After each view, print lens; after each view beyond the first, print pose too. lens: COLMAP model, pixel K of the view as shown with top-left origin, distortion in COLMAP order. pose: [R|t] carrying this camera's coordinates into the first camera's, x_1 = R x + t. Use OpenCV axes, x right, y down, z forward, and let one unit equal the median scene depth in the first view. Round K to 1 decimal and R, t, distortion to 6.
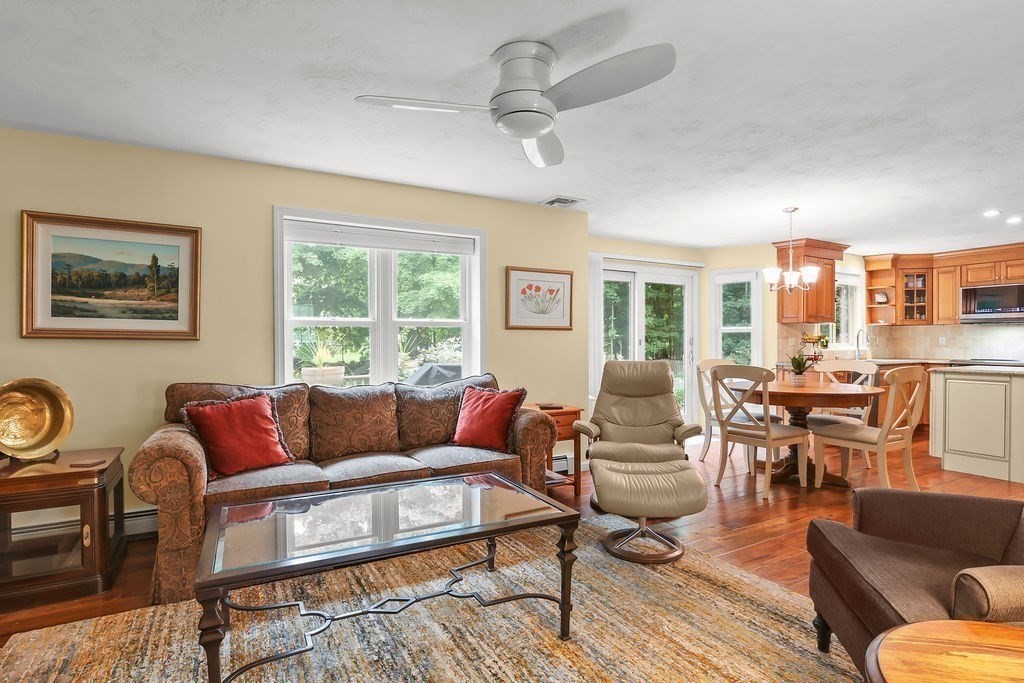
lens RADIAL K [[536.7, 0, 513.6], [0, 536.7, 340.9], [0, 0, 1]] dist [-0.004303, 0.000584]
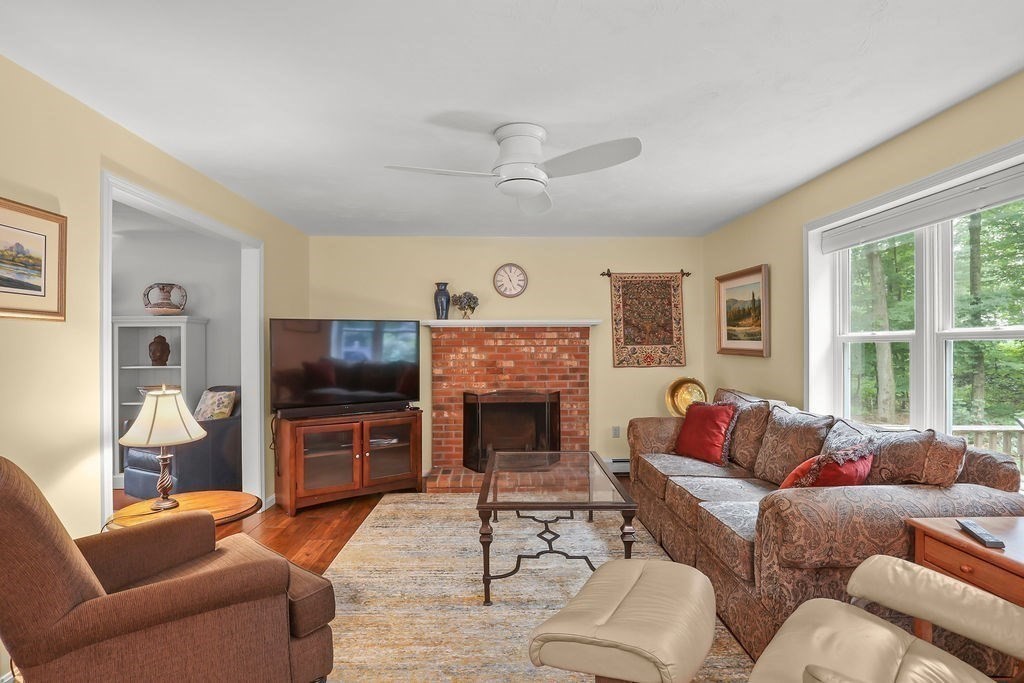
lens RADIAL K [[536.7, 0, 508.8], [0, 536.7, 341.0], [0, 0, 1]] dist [-0.004303, 0.000584]
pose [[-0.480192, -0.007050, -0.877135, 0.330818], [-0.000884, 0.999971, -0.007554, -0.014280], [0.877163, -0.002852, -0.480185, 0.526753]]
